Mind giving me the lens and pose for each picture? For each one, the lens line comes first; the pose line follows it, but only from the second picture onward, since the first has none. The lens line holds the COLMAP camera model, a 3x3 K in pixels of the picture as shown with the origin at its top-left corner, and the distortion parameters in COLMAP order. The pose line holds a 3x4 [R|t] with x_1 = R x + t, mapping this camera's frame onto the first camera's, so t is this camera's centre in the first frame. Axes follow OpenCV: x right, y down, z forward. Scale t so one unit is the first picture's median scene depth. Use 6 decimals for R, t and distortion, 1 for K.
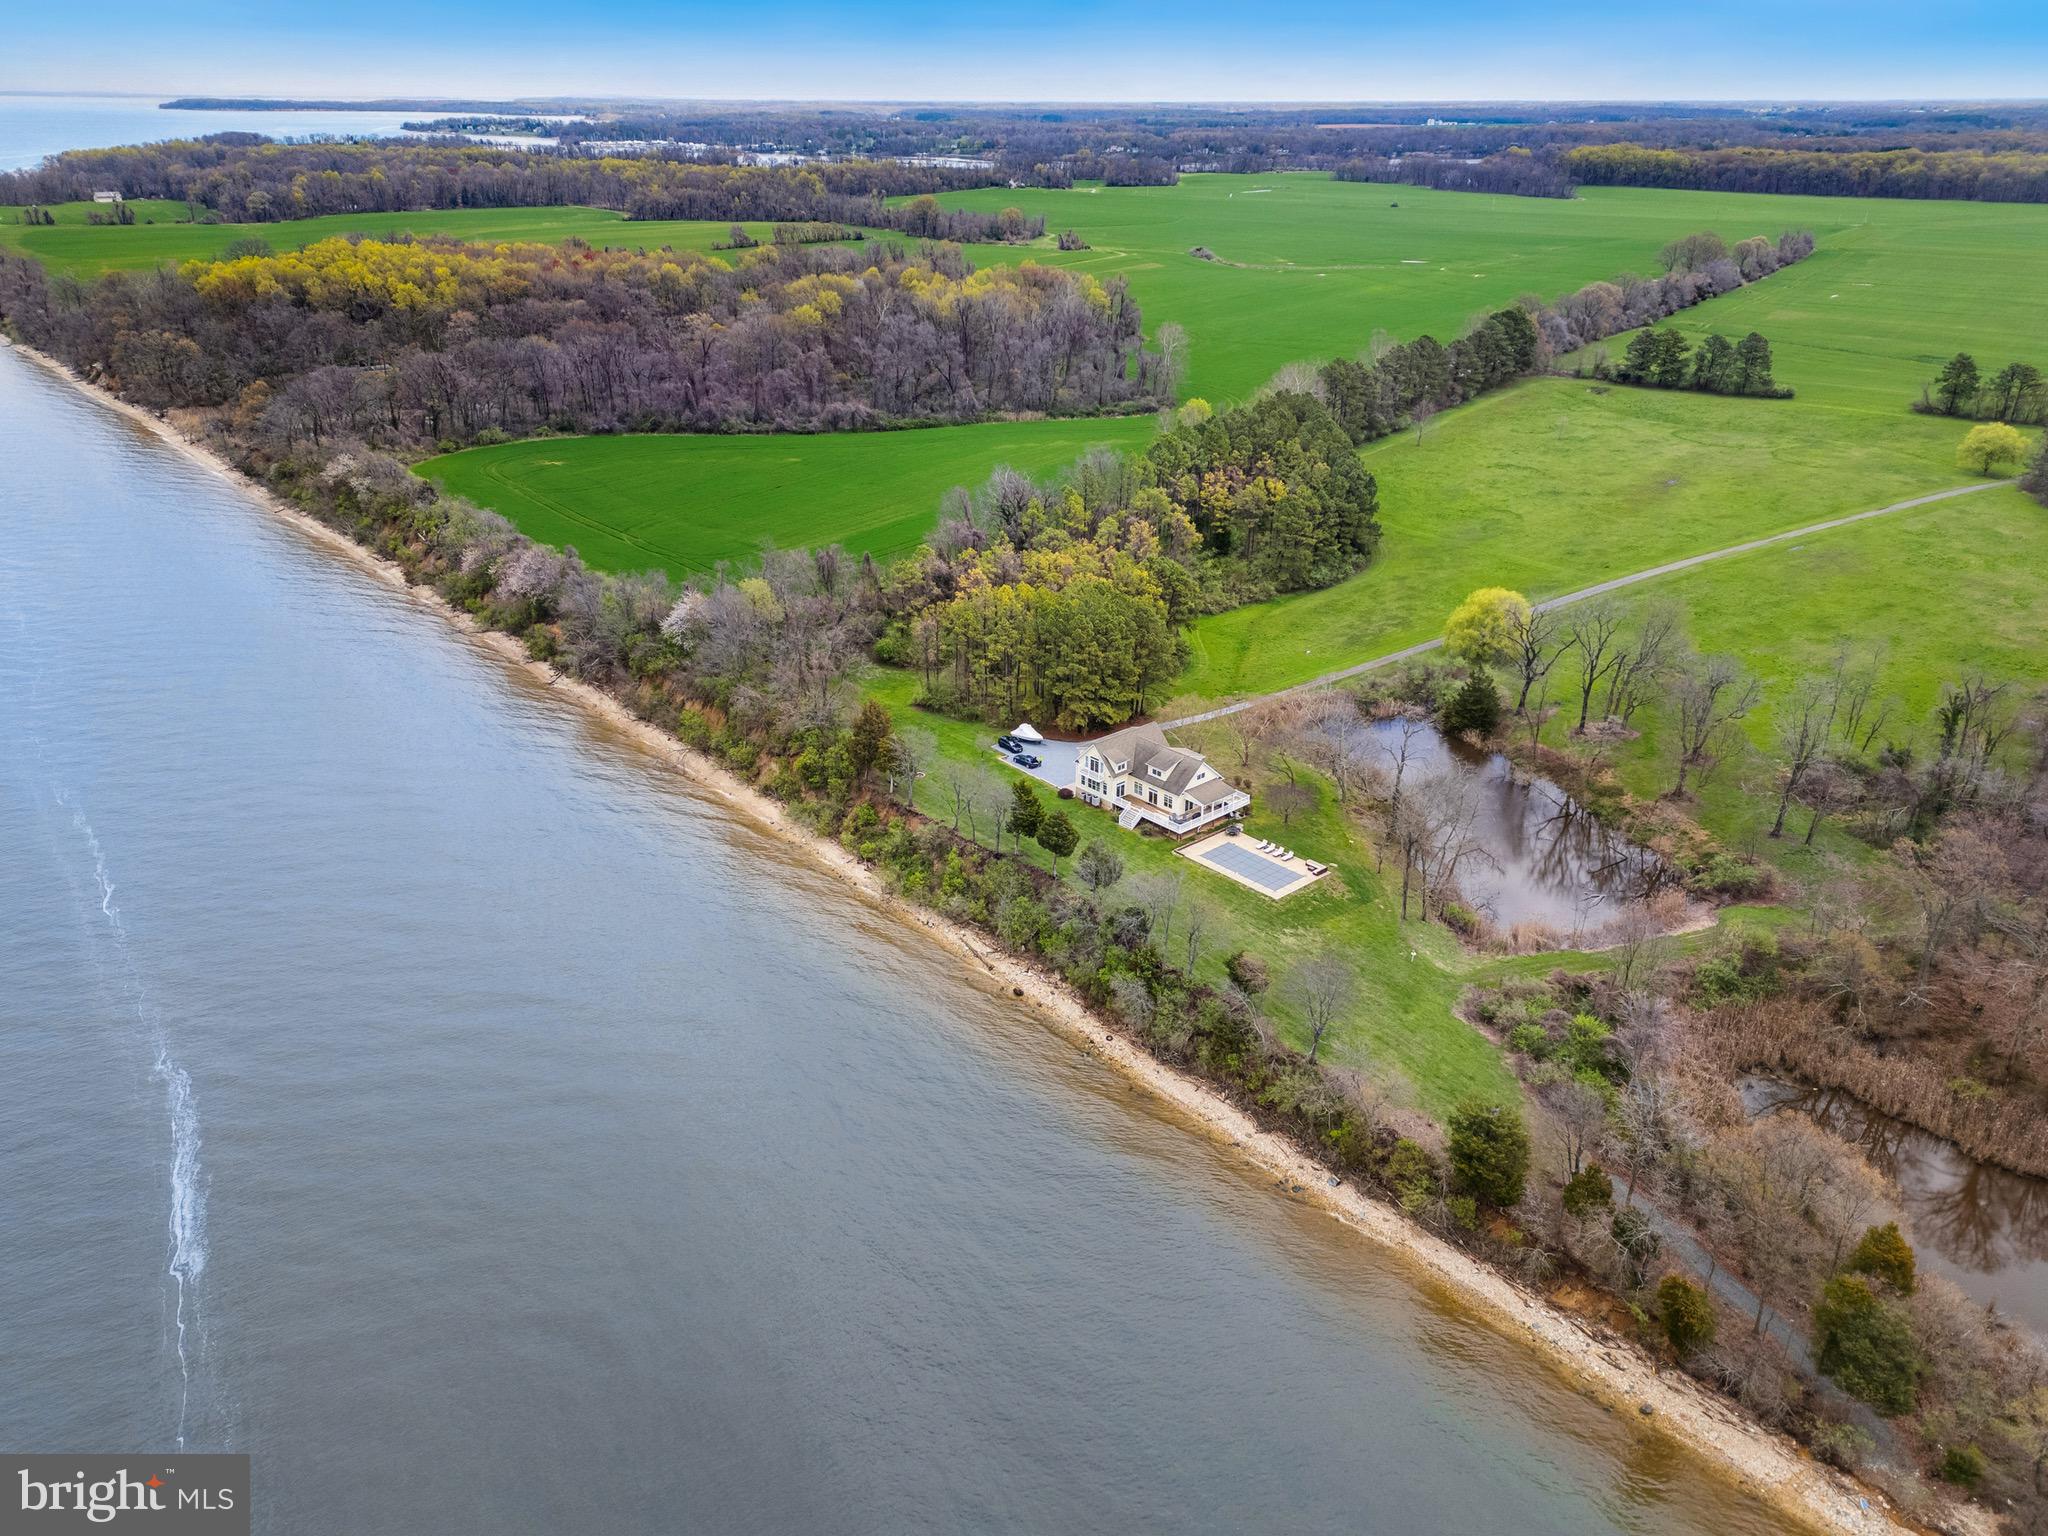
lens RADIAL K [[1465.6, 0, 1018.3], [0, 1465.6, 766.1], [0, 0, 1]] dist [0.072696, -0.067427]
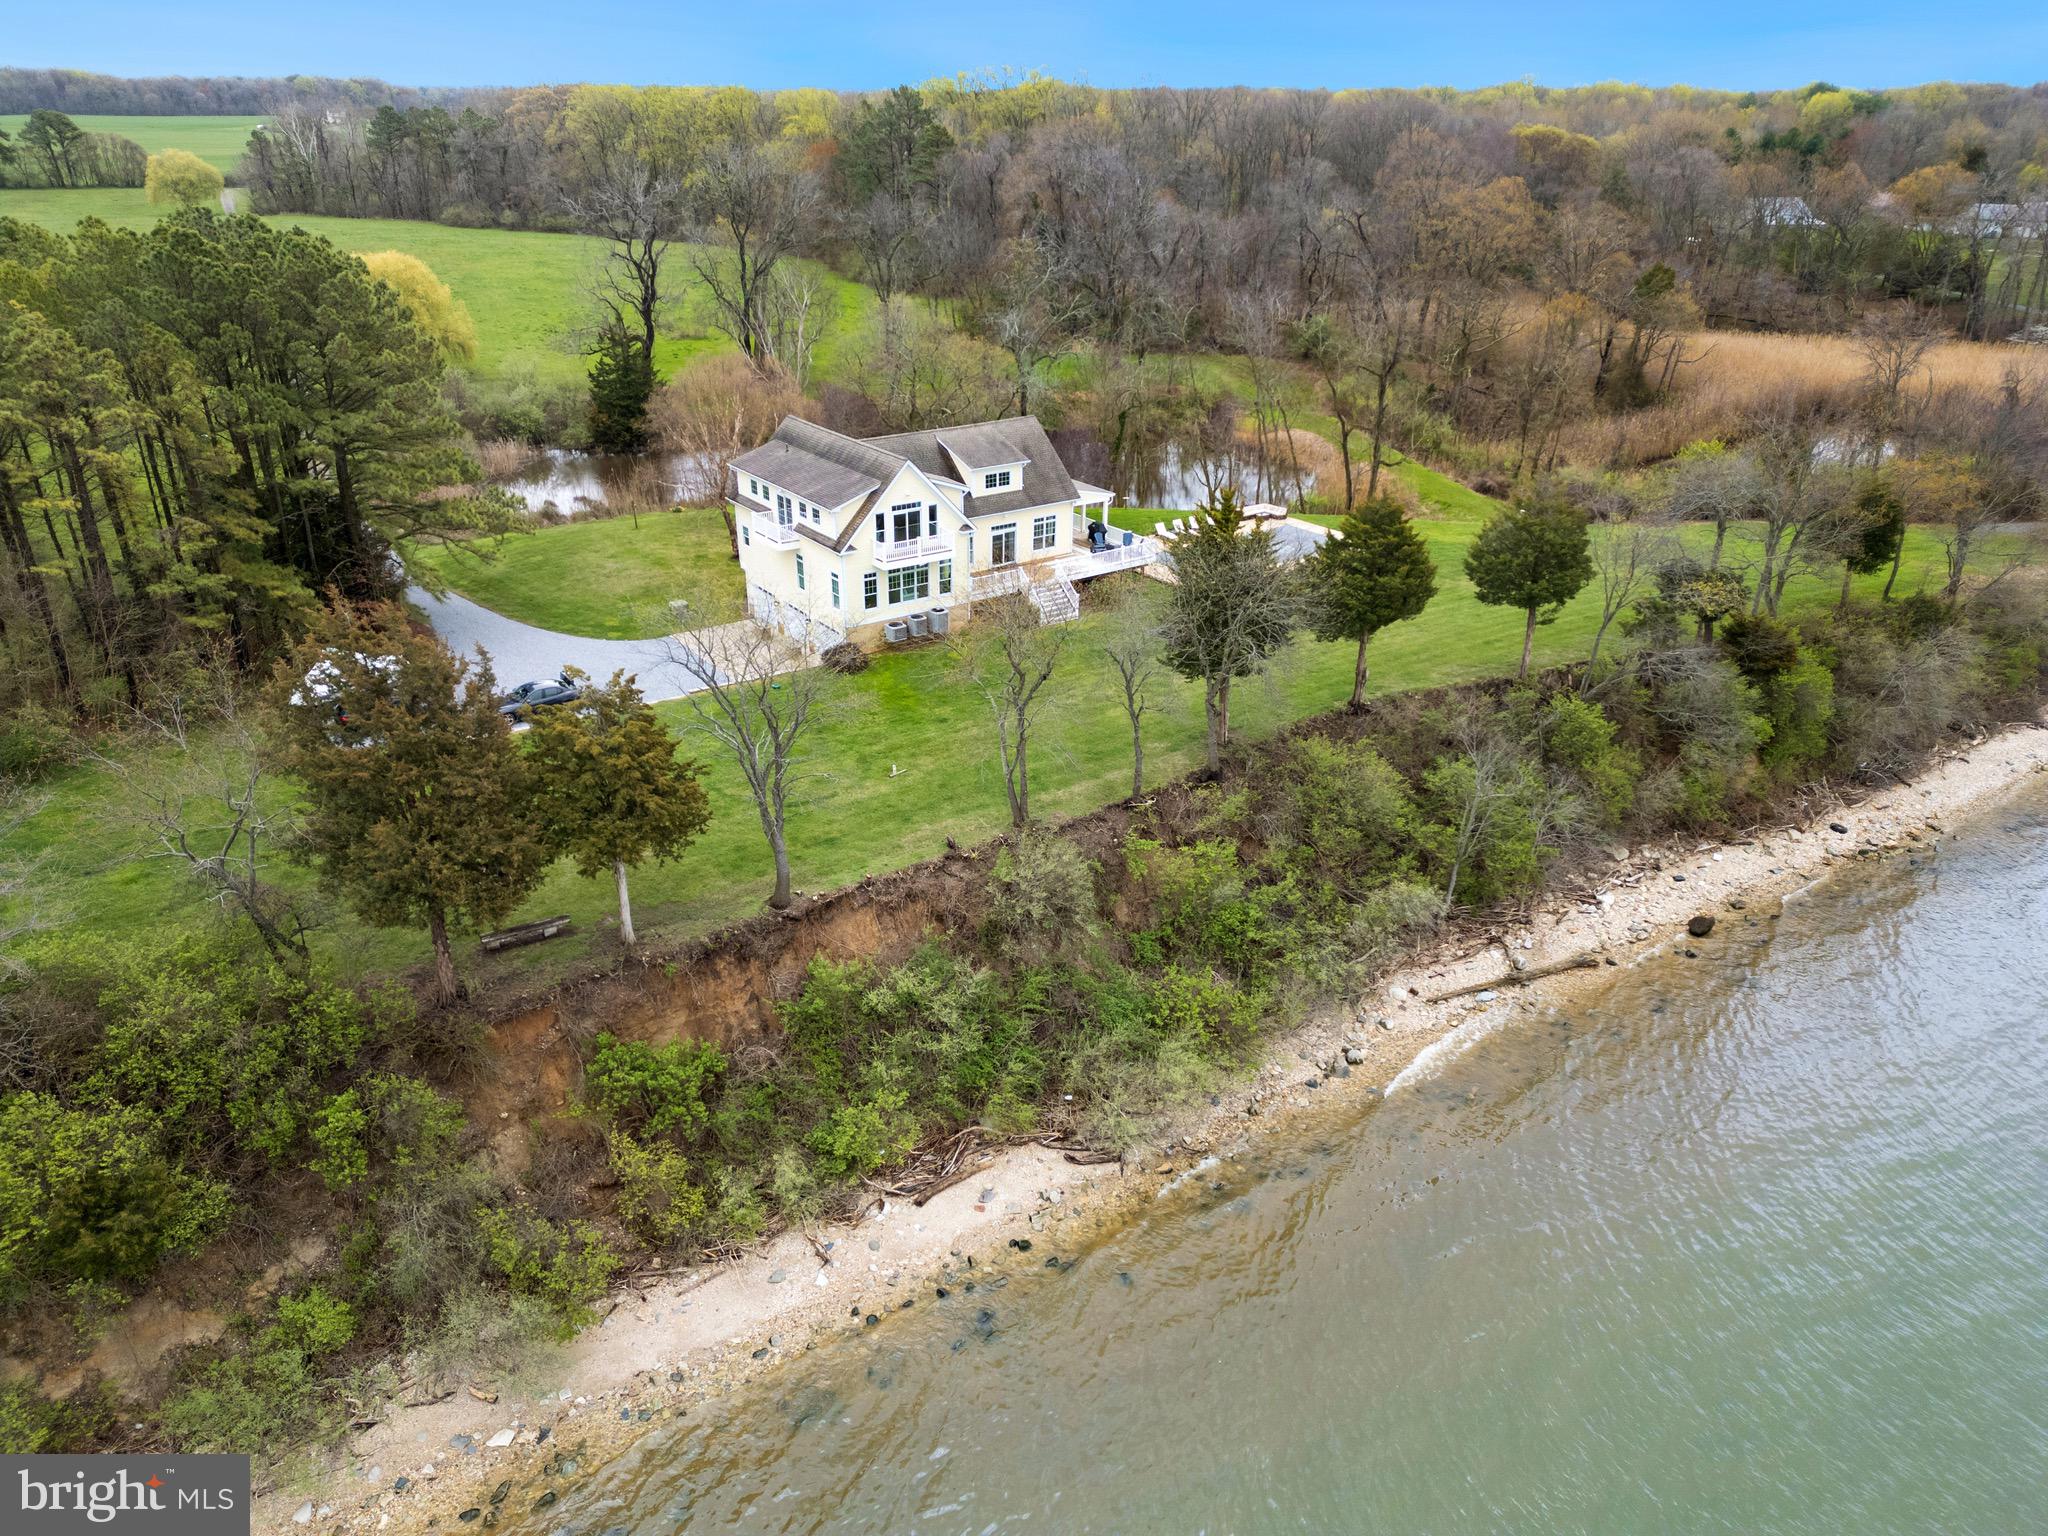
lens RADIAL K [[1426.0, 0, 1024.0], [0, 1426.0, 768.0], [0, 0, 1]] dist [0.084612, -0.080318]
pose [[0.113870, -0.422287, 0.899282, -0.266663], [0.403914, 0.846663, 0.346433, -0.056595], [-0.907682, 0.323784, 0.266977, 0.871524]]
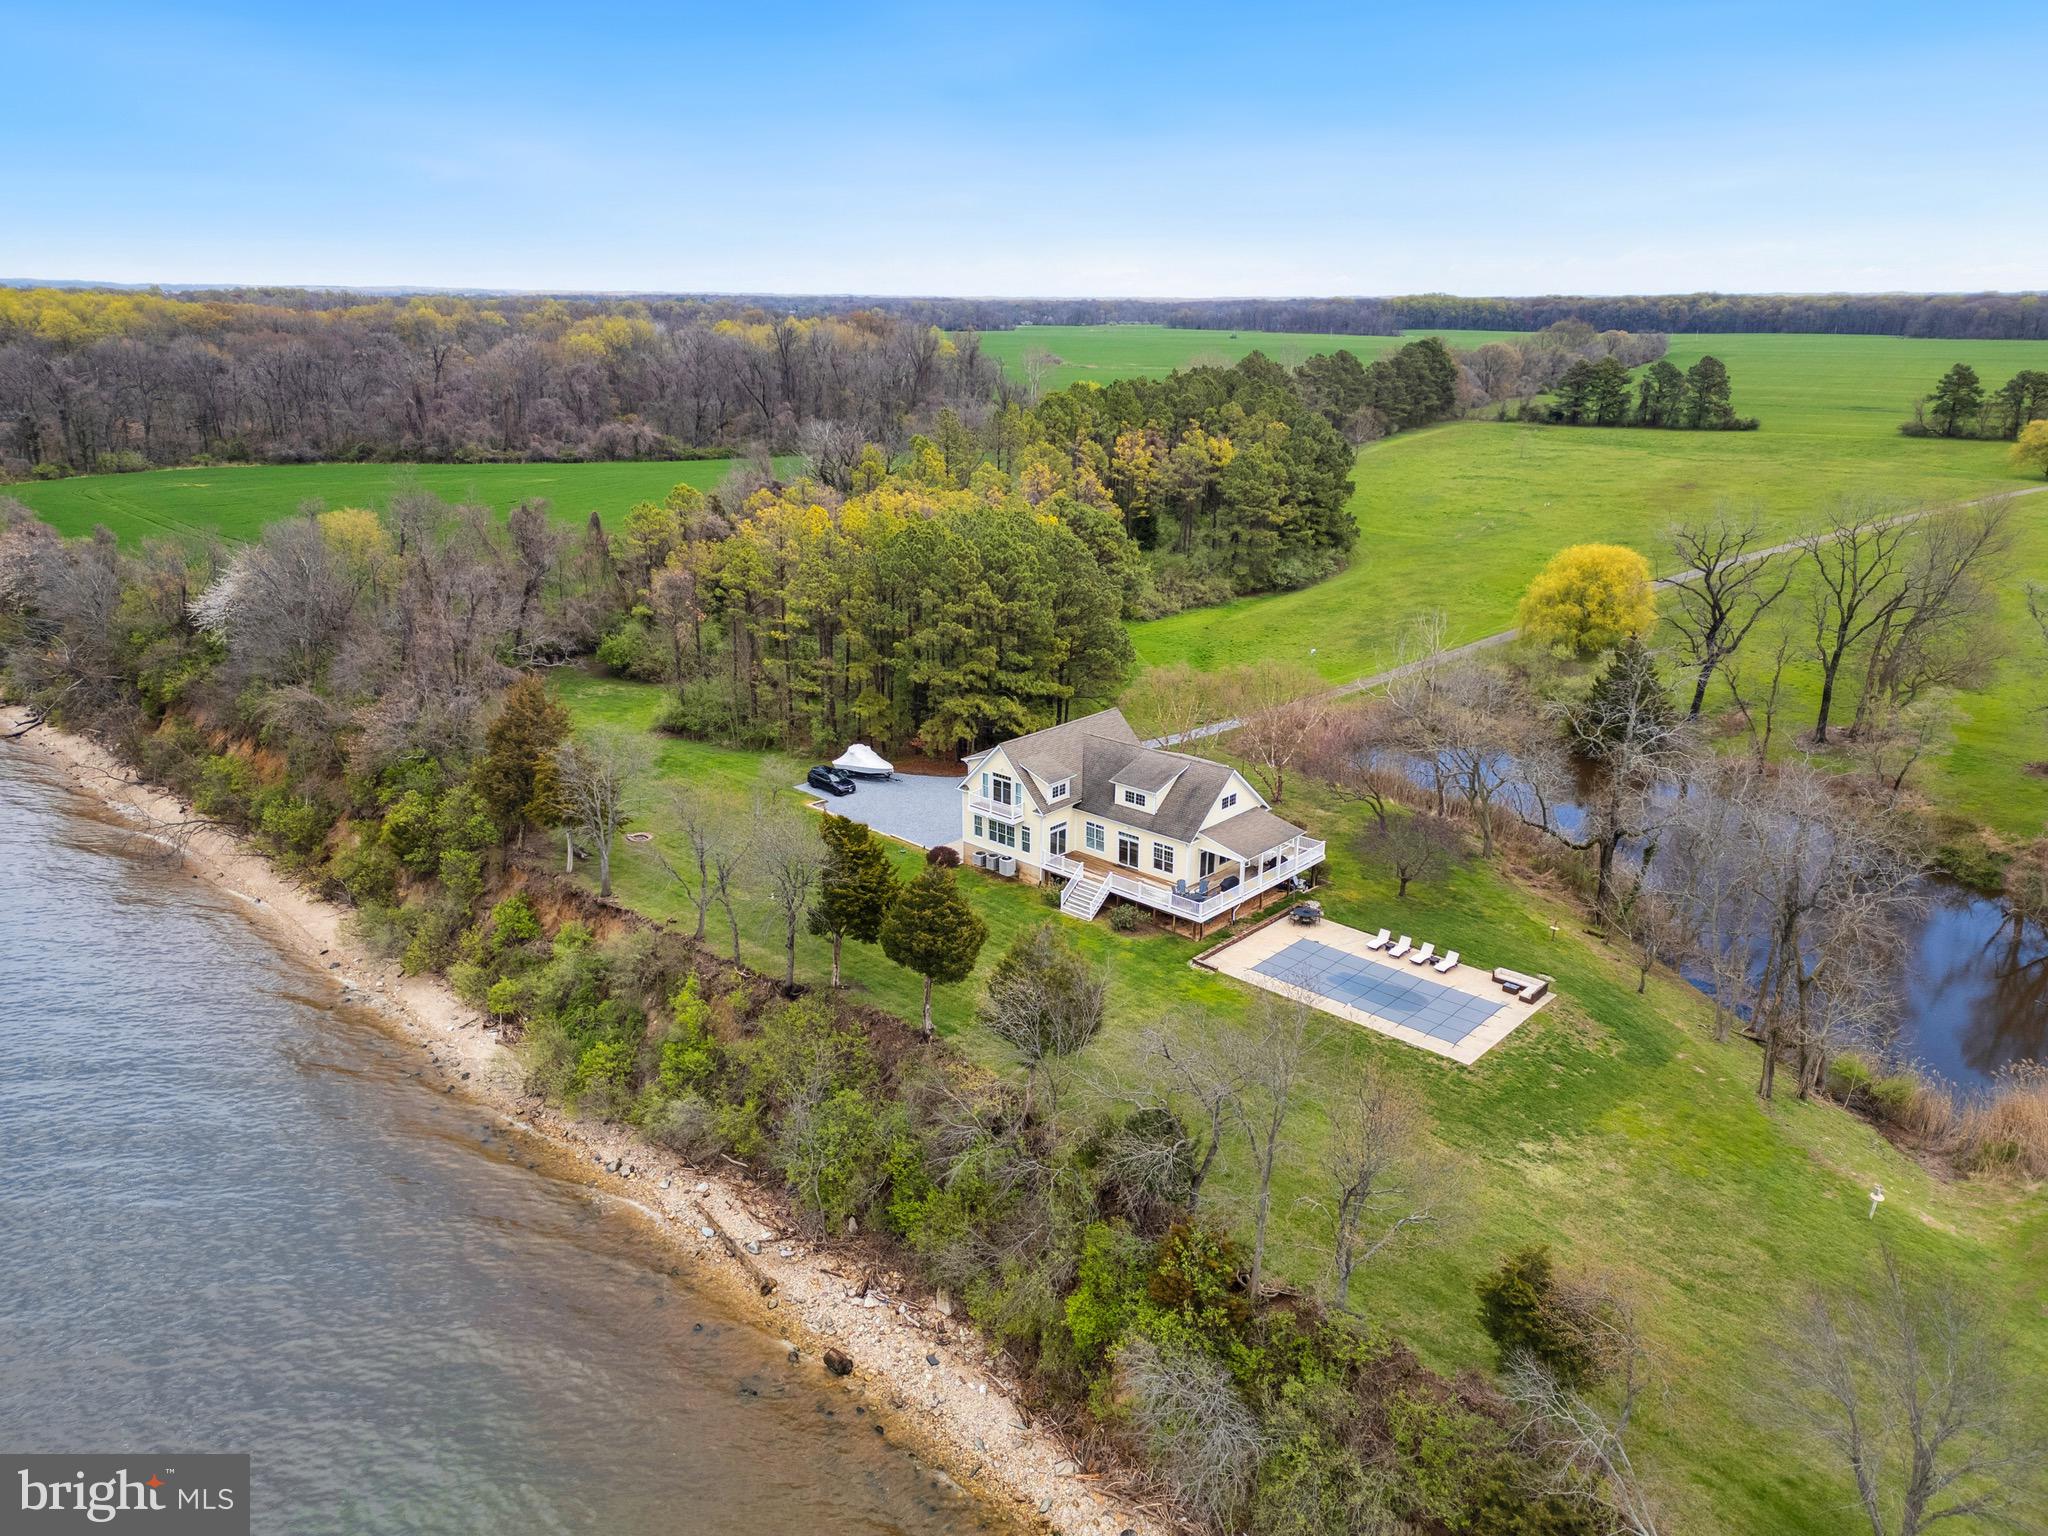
lens RADIAL K [[1435.8, 0, 1016.3], [0, 1435.8, 731.9], [0, 0, 1]] dist [0.087221, -0.059922]
pose [[0.994508, -0.028394, 0.100740, 0.010018], [0.041378, 0.990749, -0.129246, 0.039496], [-0.096138, 0.132705, 0.986482, 0.518192]]
